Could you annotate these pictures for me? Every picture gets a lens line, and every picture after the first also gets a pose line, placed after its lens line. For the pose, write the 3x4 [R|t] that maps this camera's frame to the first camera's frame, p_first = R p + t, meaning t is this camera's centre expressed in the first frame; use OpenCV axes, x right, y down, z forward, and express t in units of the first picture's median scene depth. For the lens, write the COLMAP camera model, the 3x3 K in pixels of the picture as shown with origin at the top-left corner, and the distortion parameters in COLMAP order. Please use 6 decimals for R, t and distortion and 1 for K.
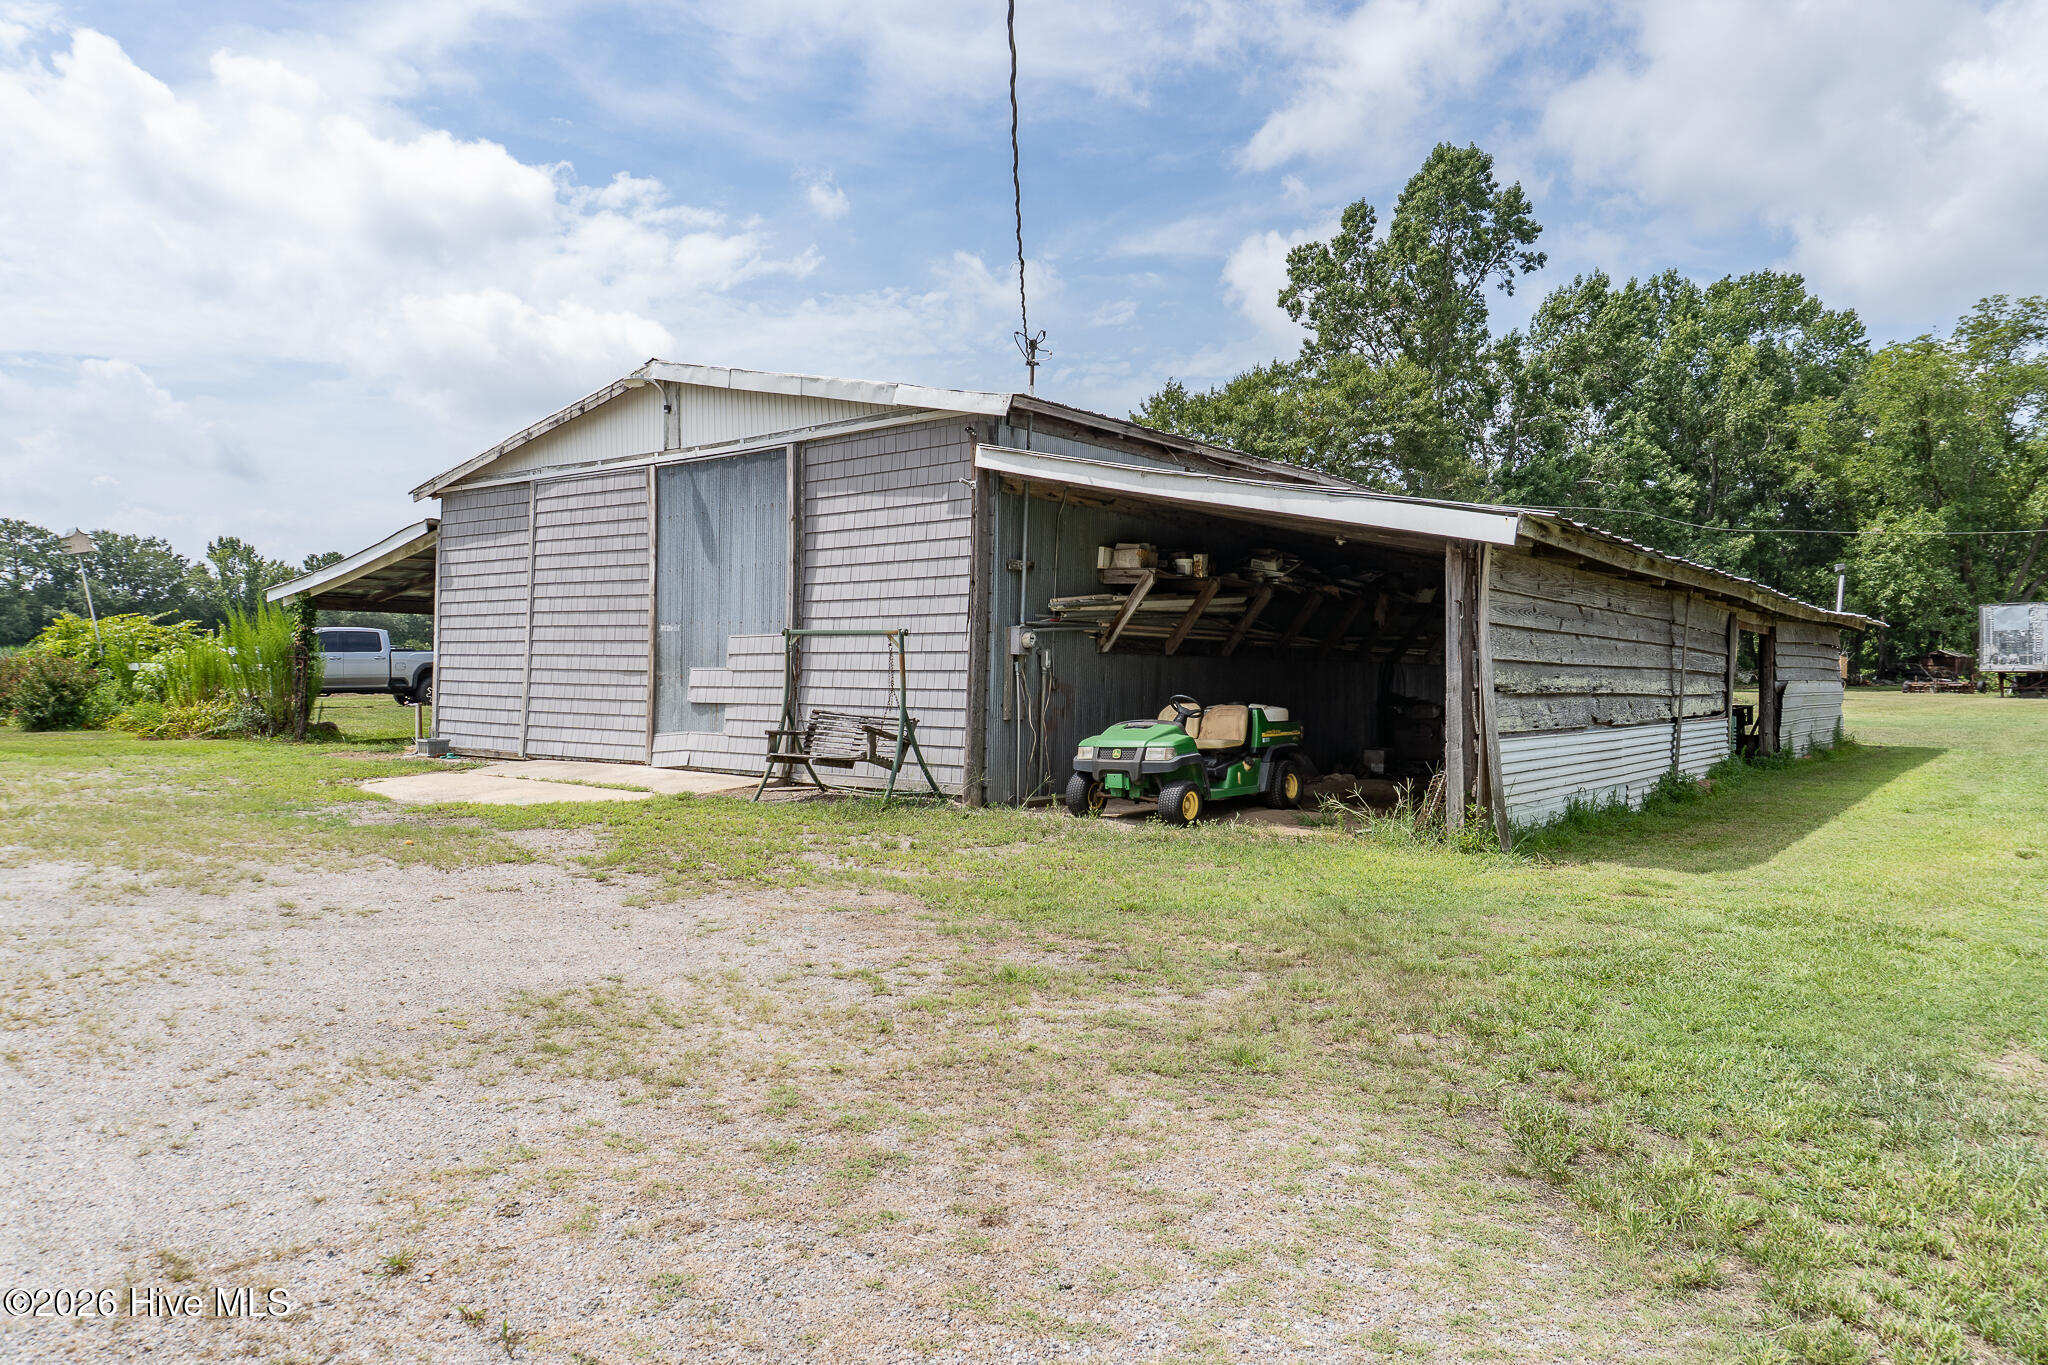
lens RADIAL K [[1362.1, 0, 1019.4], [0, 1362.1, 683.6], [0, 0, 1]] dist [-0.022559, -0.000350]
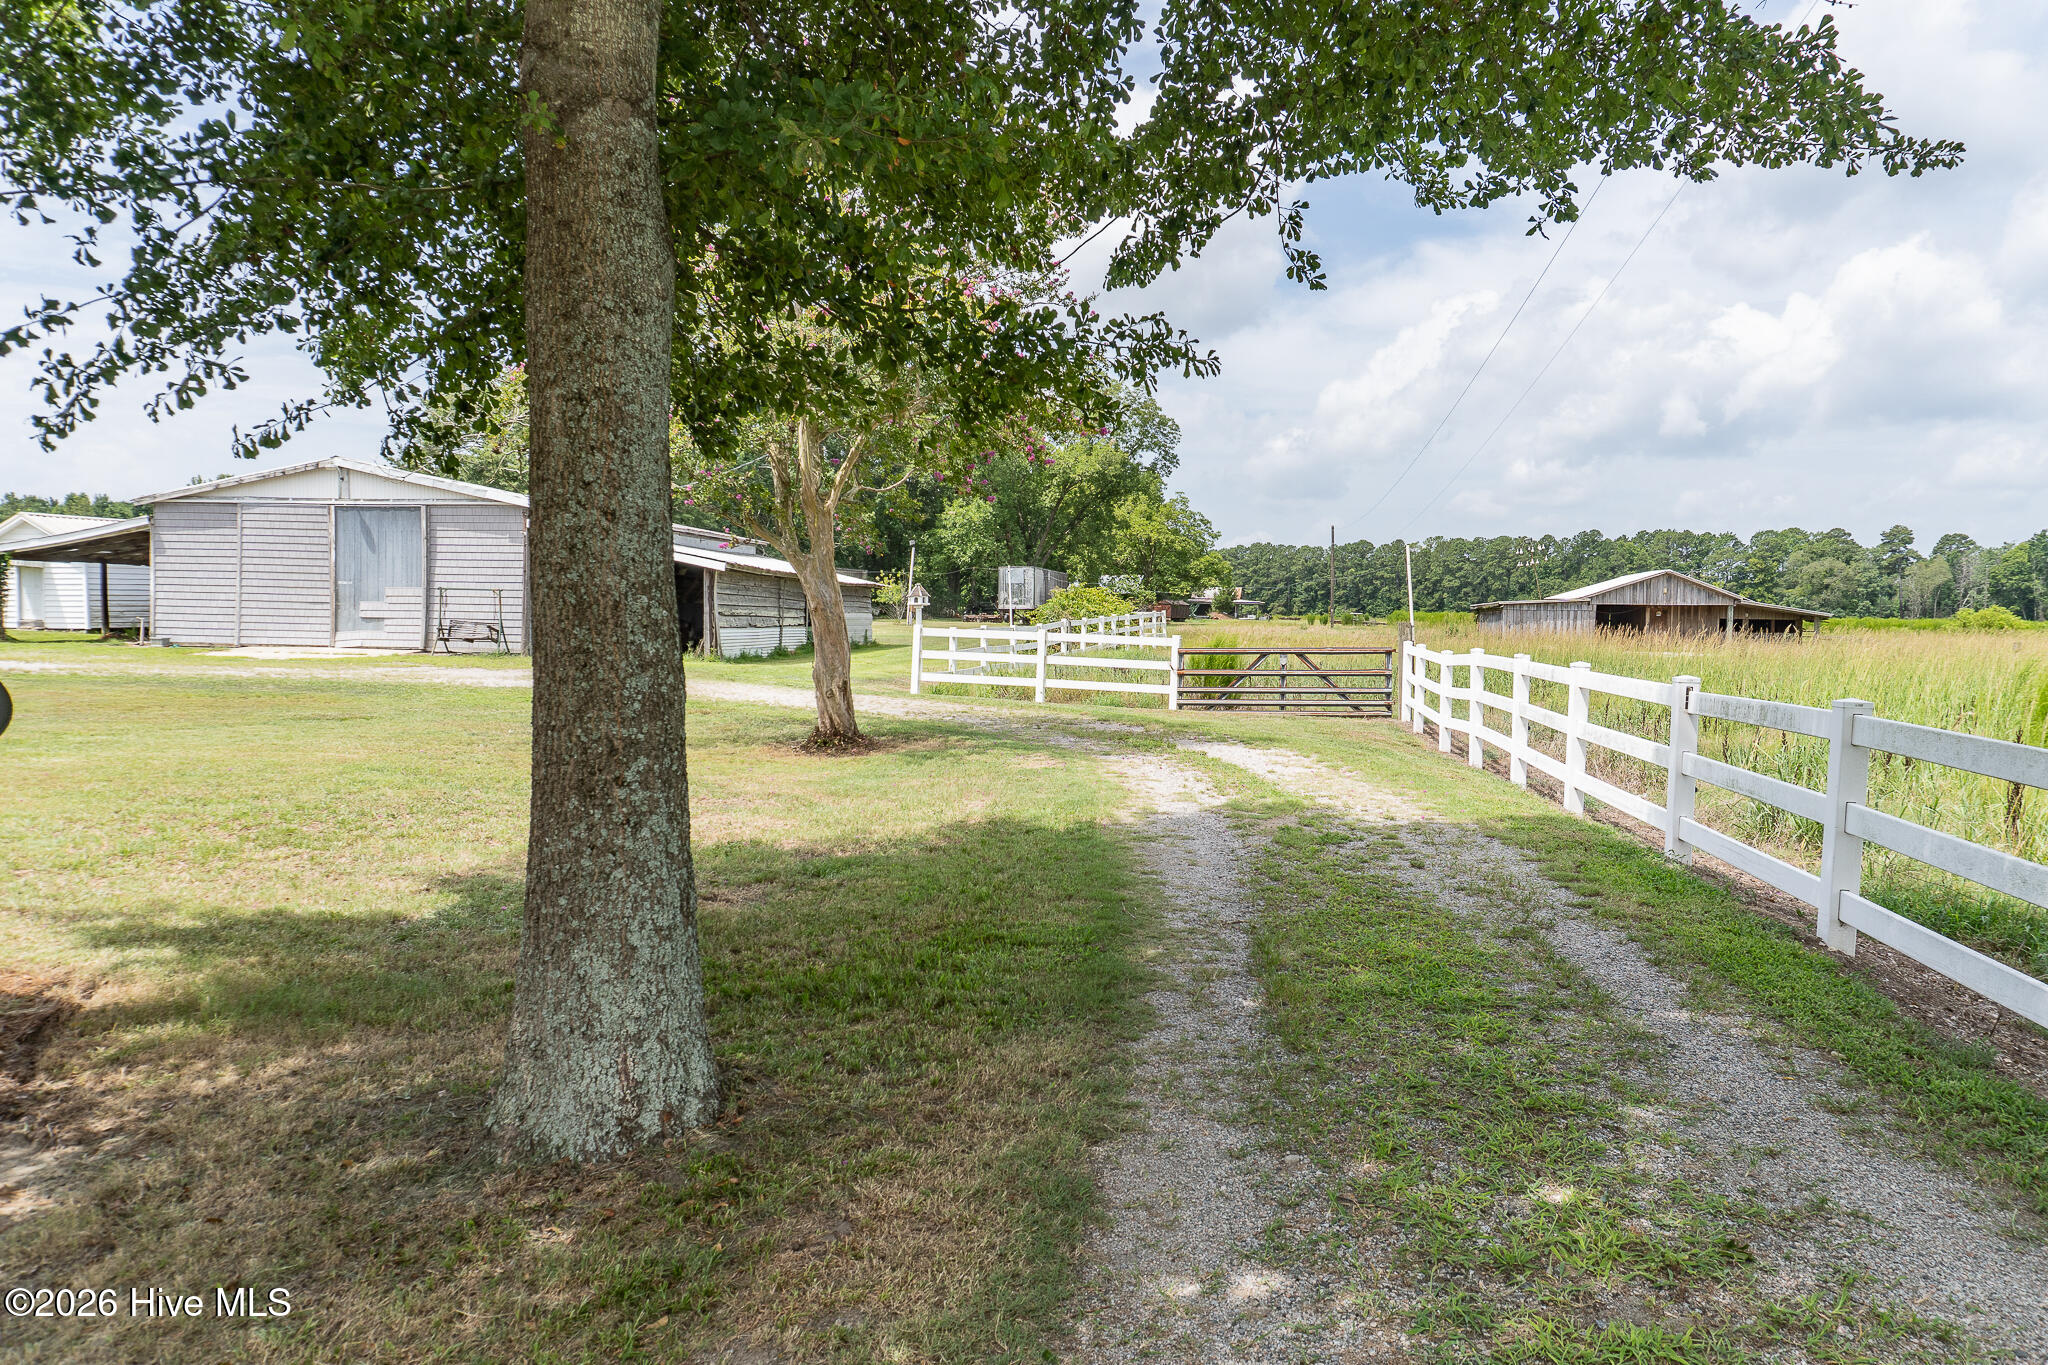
lens RADIAL K [[1362.1, 0, 1024.2], [0, 1362.1, 690.1], [0, 0, 1]] dist [-0.022559, -0.000350]
pose [[0.839373, -0.021331, 0.543138, -0.586316], [-0.009115, 0.998537, 0.053303, 0.005443], [-0.543480, -0.049691, 0.837950, -1.549967]]
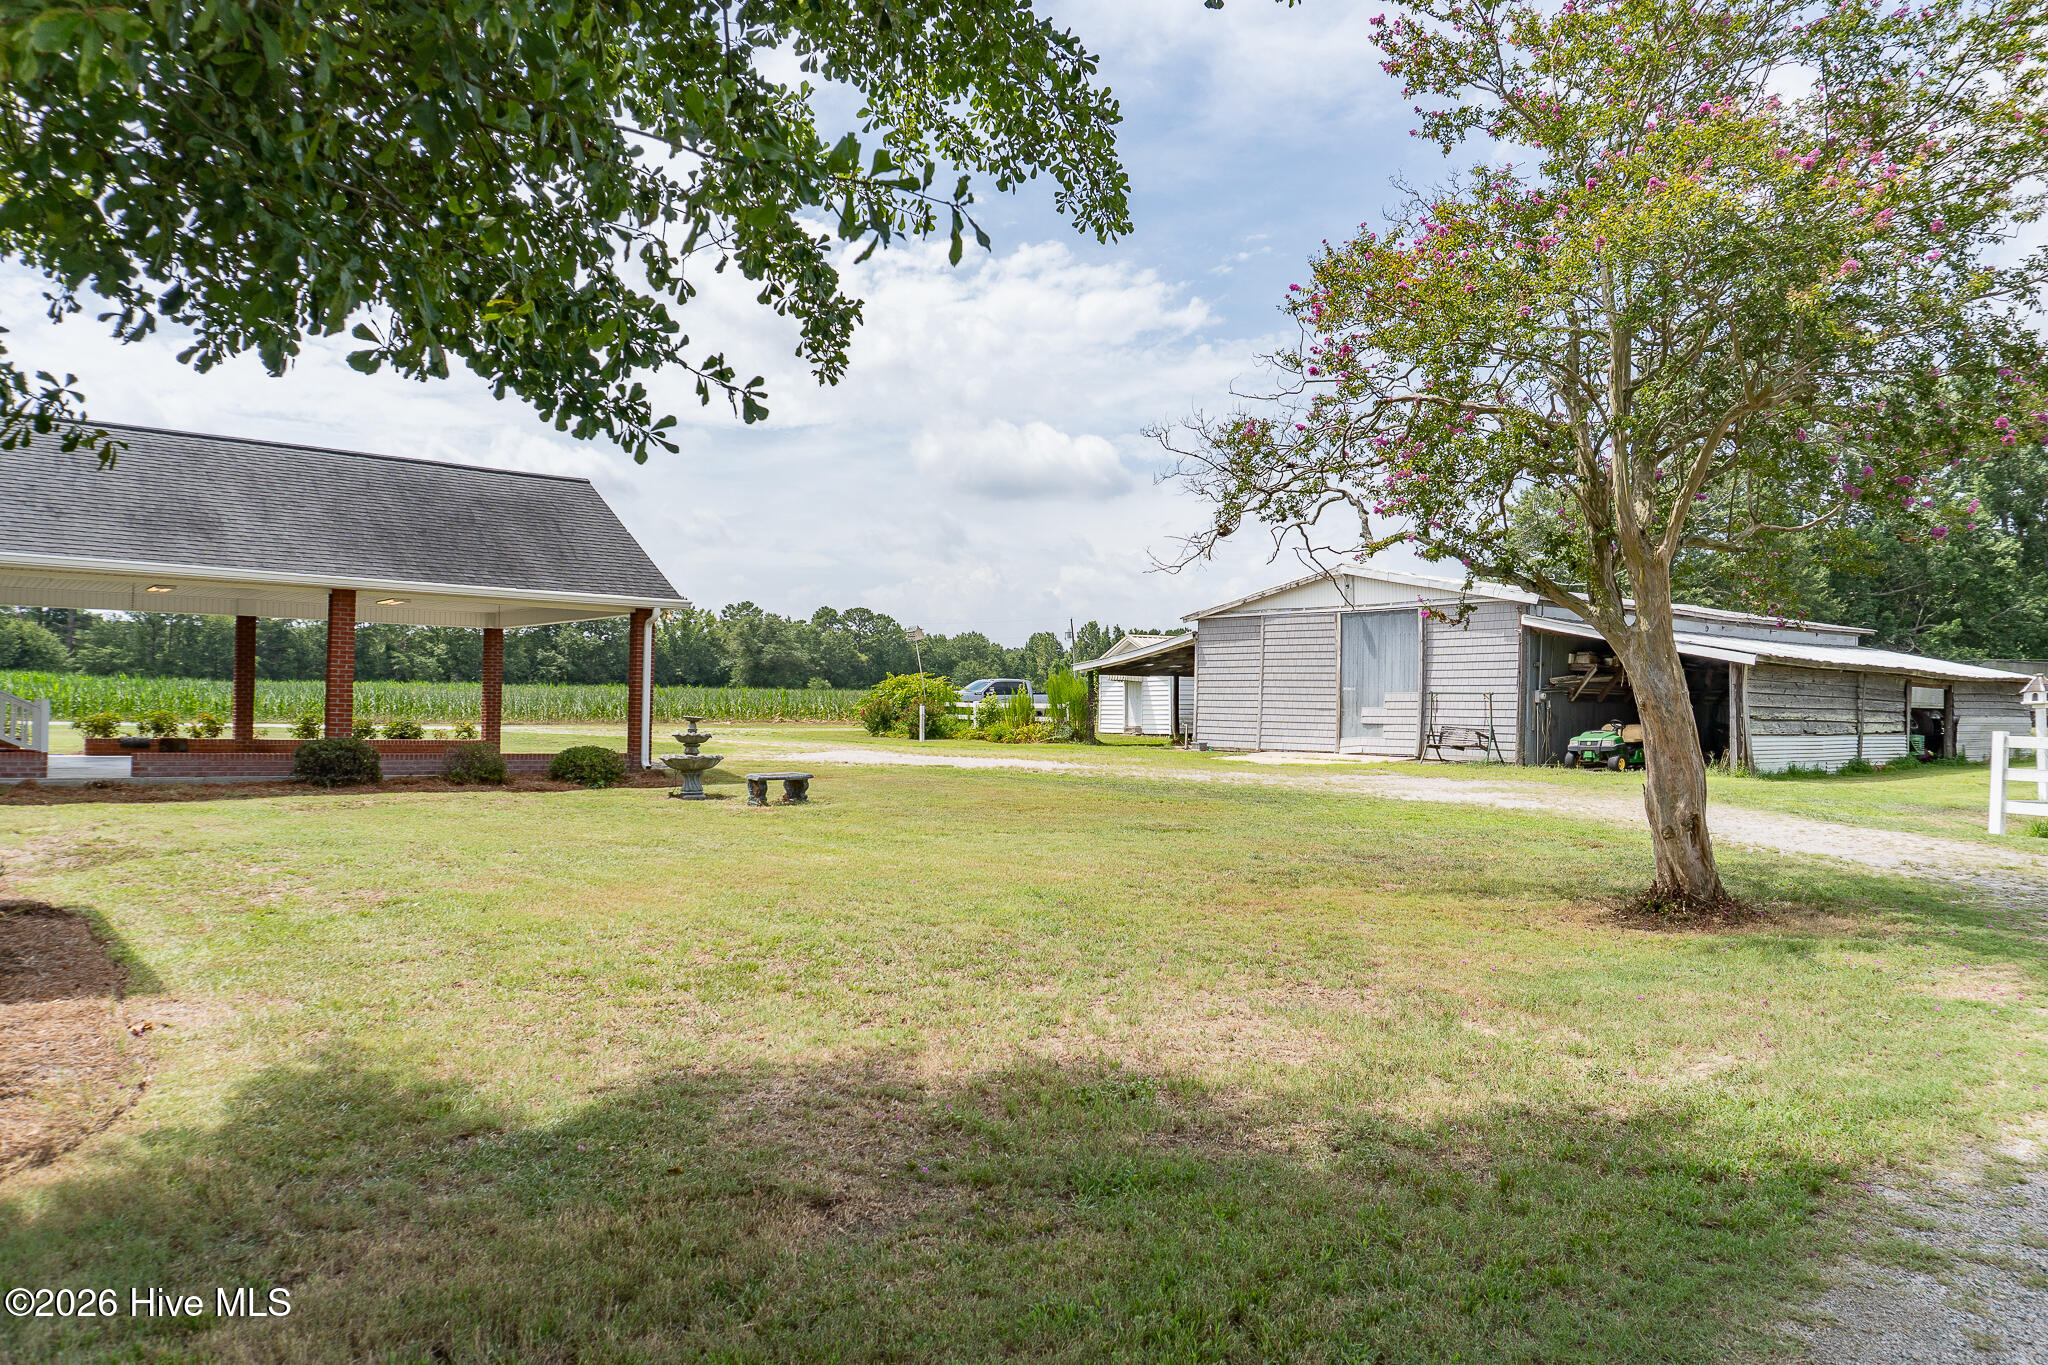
lens RADIAL K [[1362.1, 0, 1018.7], [0, 1362.1, 688.9], [0, 0, 1]] dist [-0.022559, -0.000350]
pose [[0.974556, -0.000145, -0.224144, -0.318574], [-0.004717, 0.999765, -0.021159, 0.007963], [0.224094, 0.021678, 0.974326, -1.347899]]
